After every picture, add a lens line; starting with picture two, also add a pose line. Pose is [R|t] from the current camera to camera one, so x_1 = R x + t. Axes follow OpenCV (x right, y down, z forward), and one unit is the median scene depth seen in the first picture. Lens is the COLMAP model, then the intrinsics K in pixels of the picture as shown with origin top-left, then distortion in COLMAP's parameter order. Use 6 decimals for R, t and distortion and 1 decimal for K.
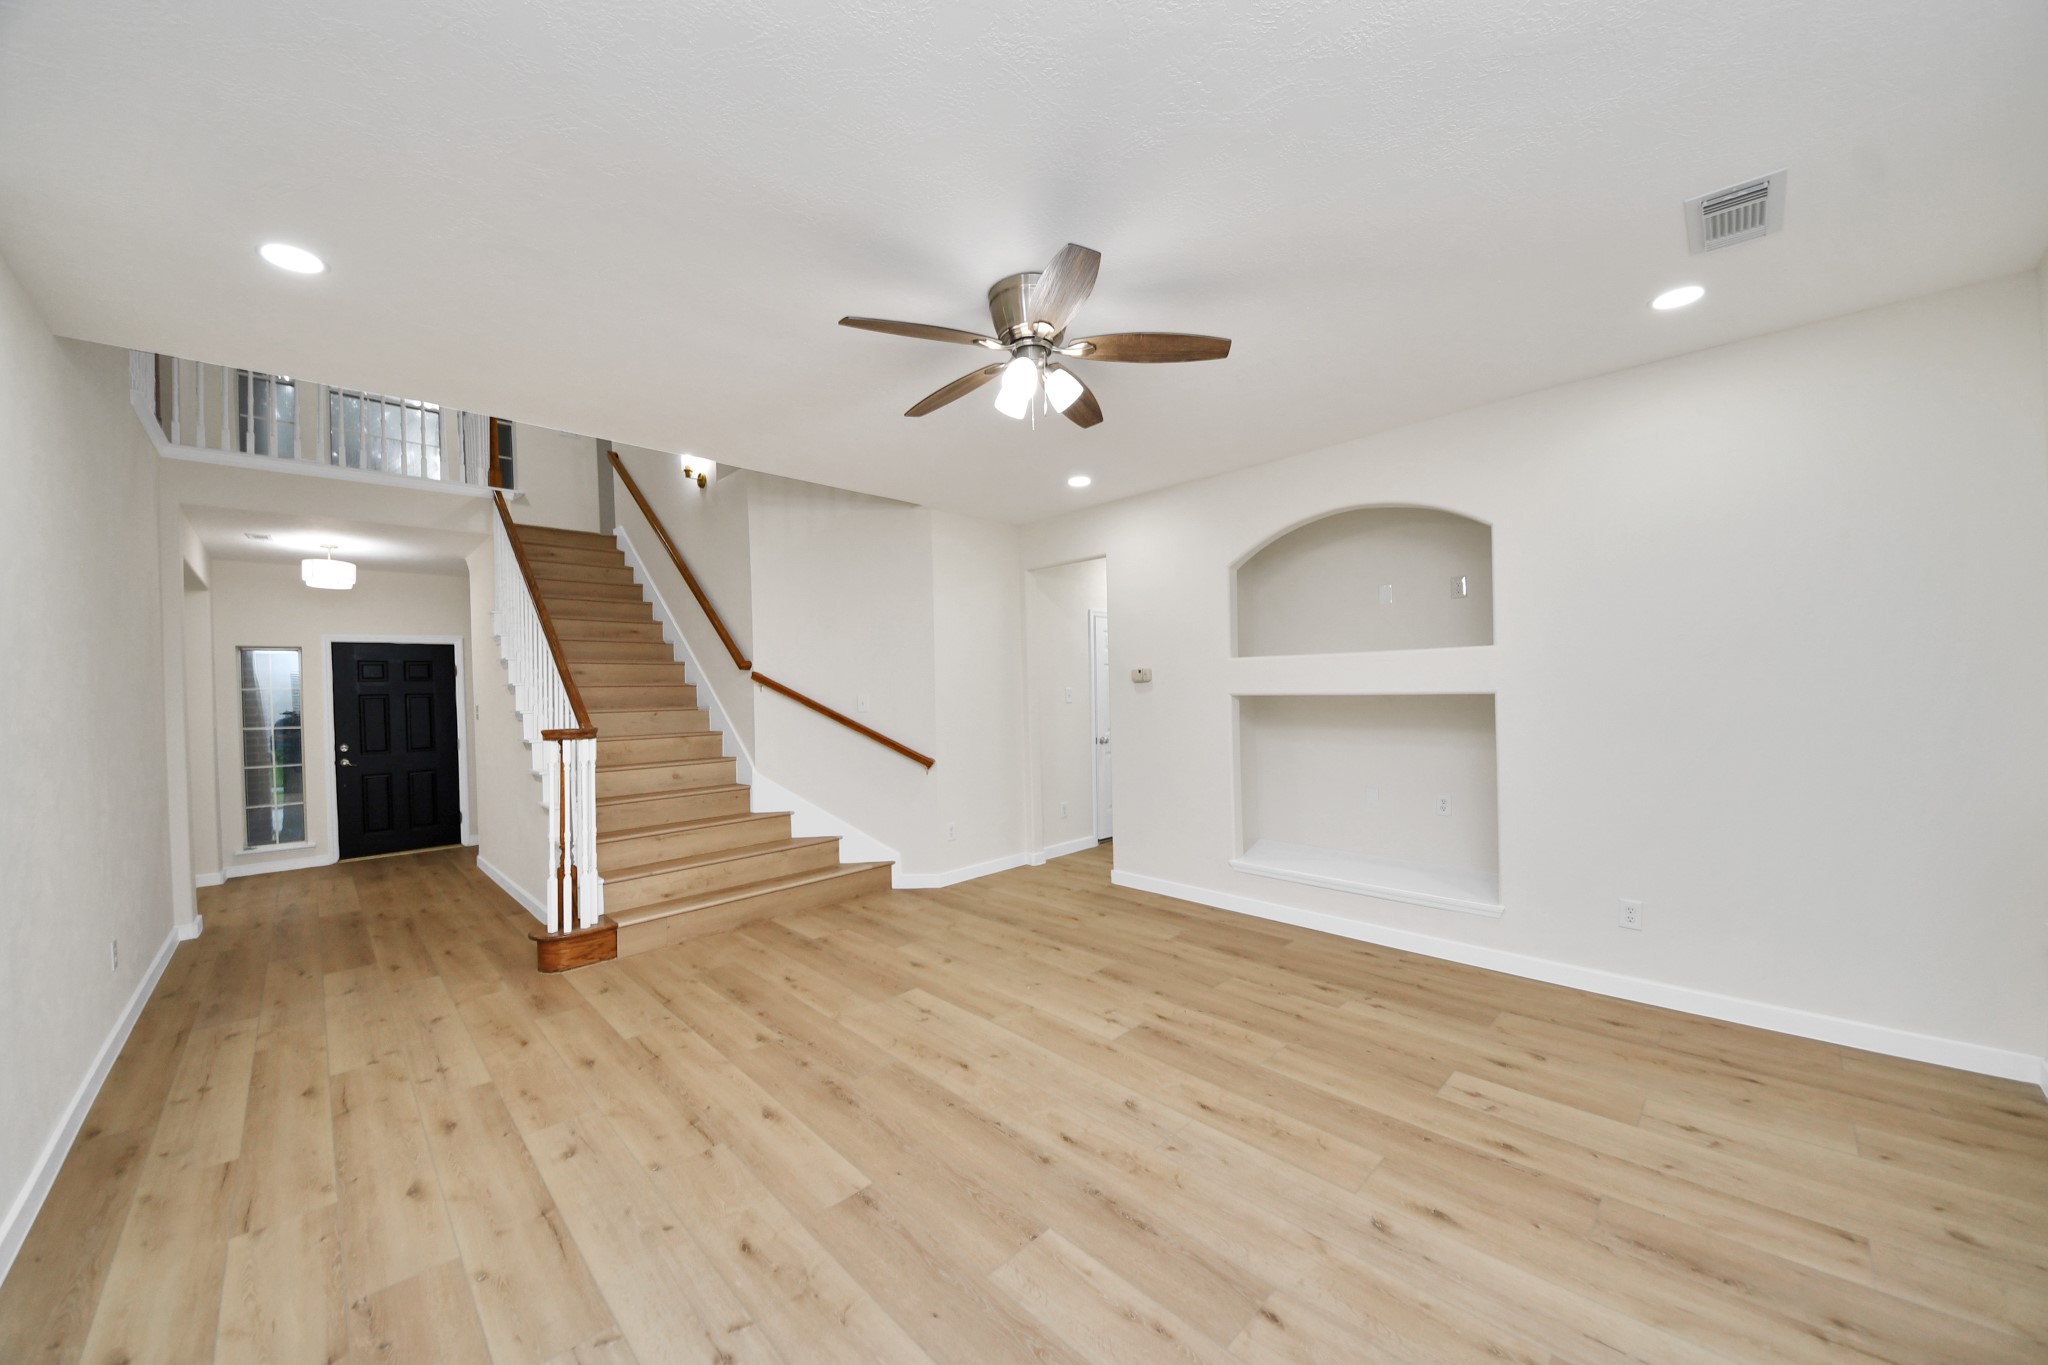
lens RADIAL K [[724.6, 0, 1021.4], [0, 724.6, 694.7], [0, 0, 1]] dist [0.040559, -0.023192]
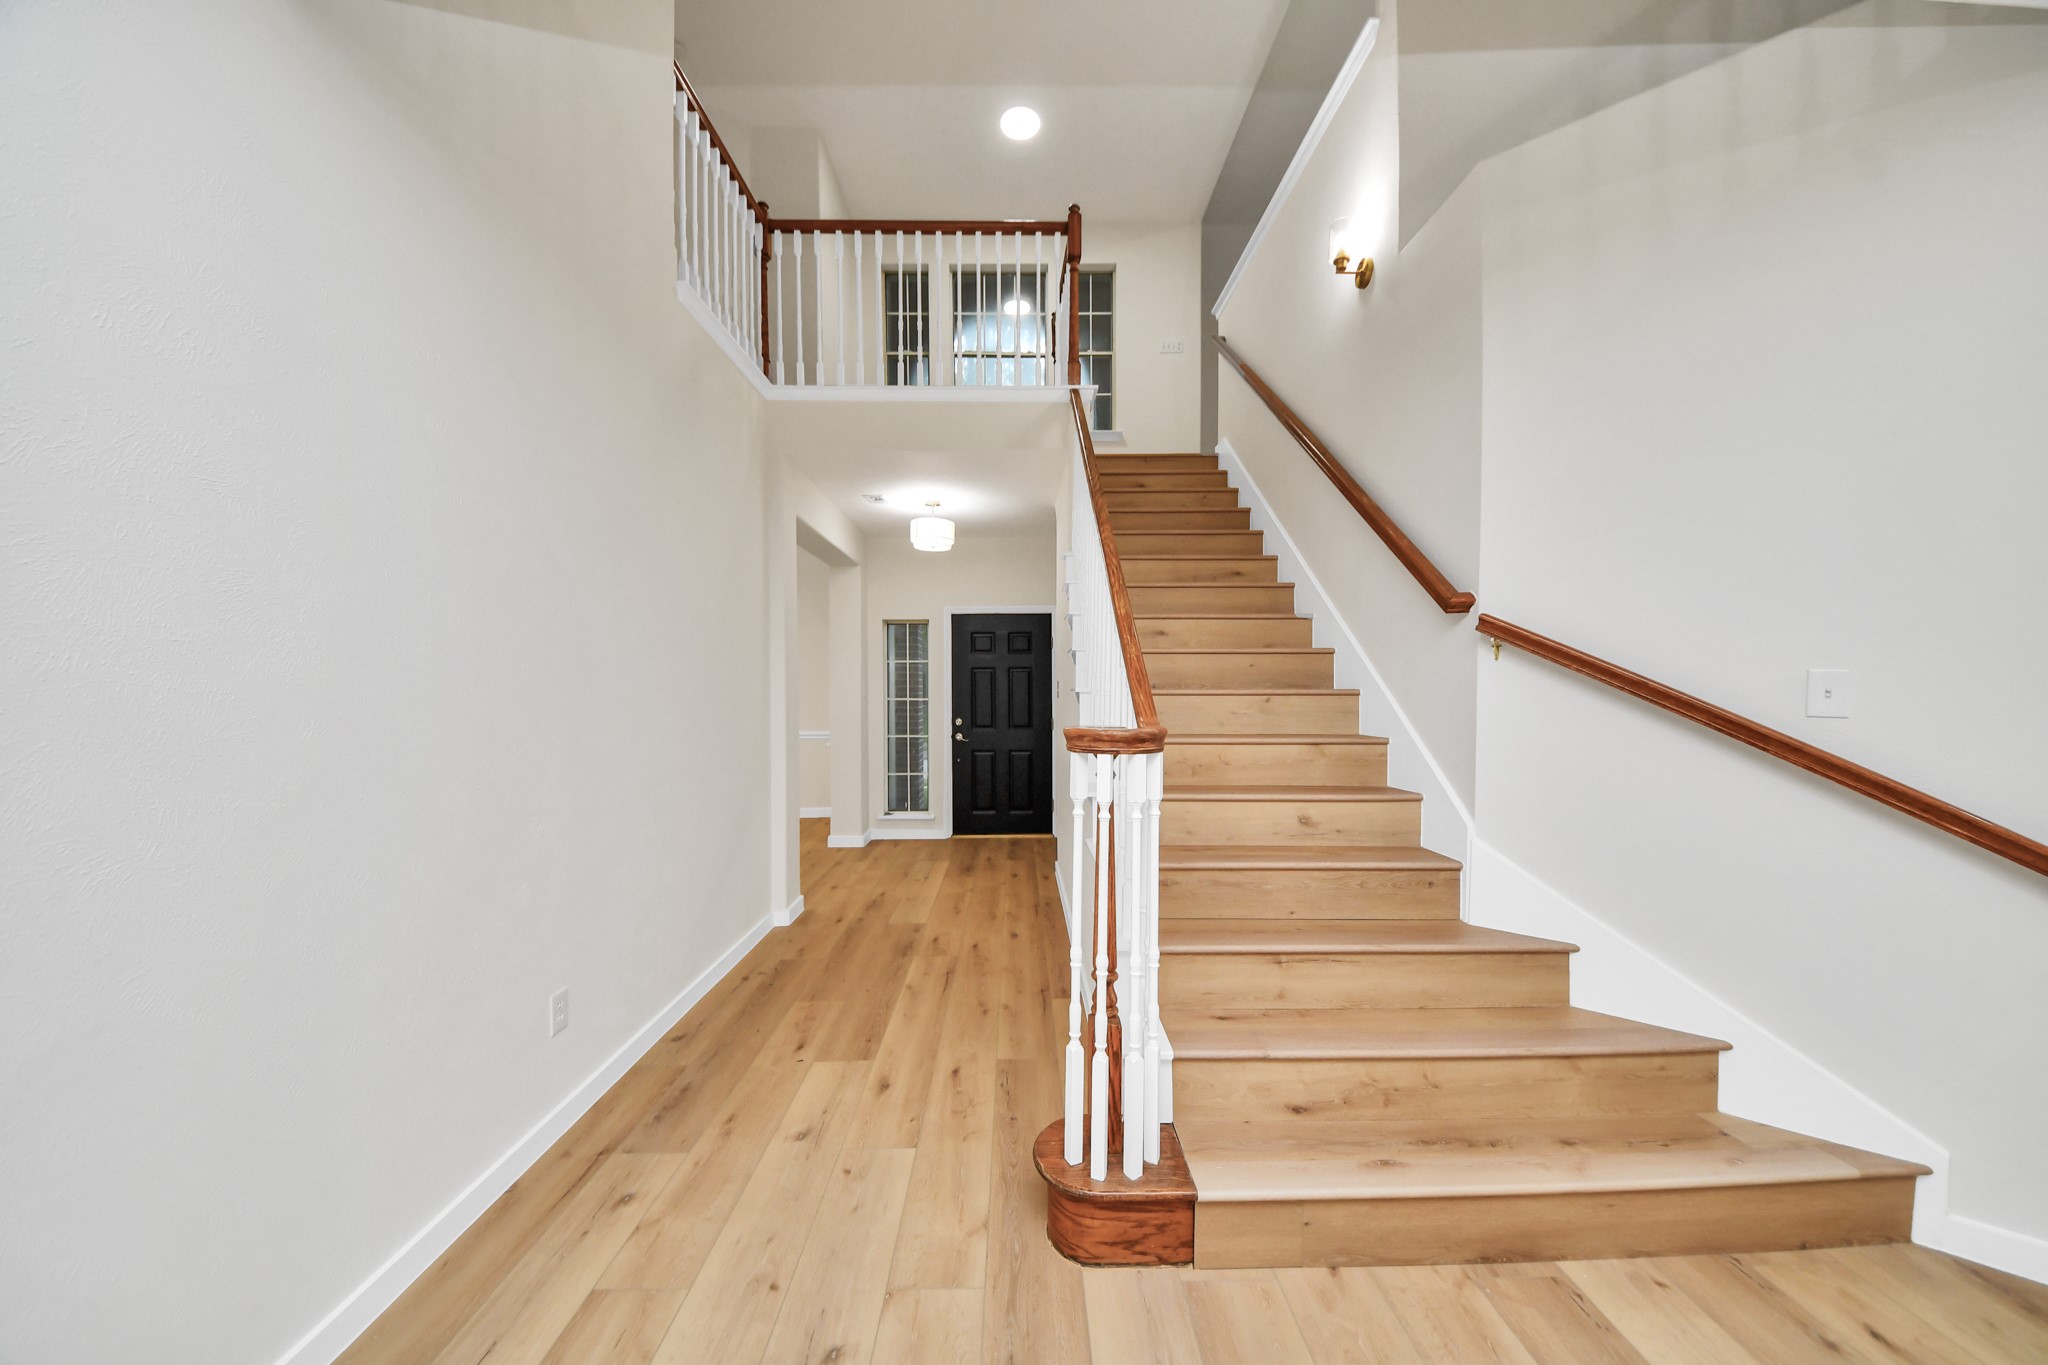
lens RADIAL K [[724.6, 0, 1021.4], [0, 724.6, 694.7], [0, 0, 1]] dist [0.040559, -0.023192]
pose [[0.722262, 0.035202, -0.690723, -0.340842], [-0.022247, 0.999370, 0.027669, 0.014370], [0.691262, -0.004618, 0.722590, 0.626526]]
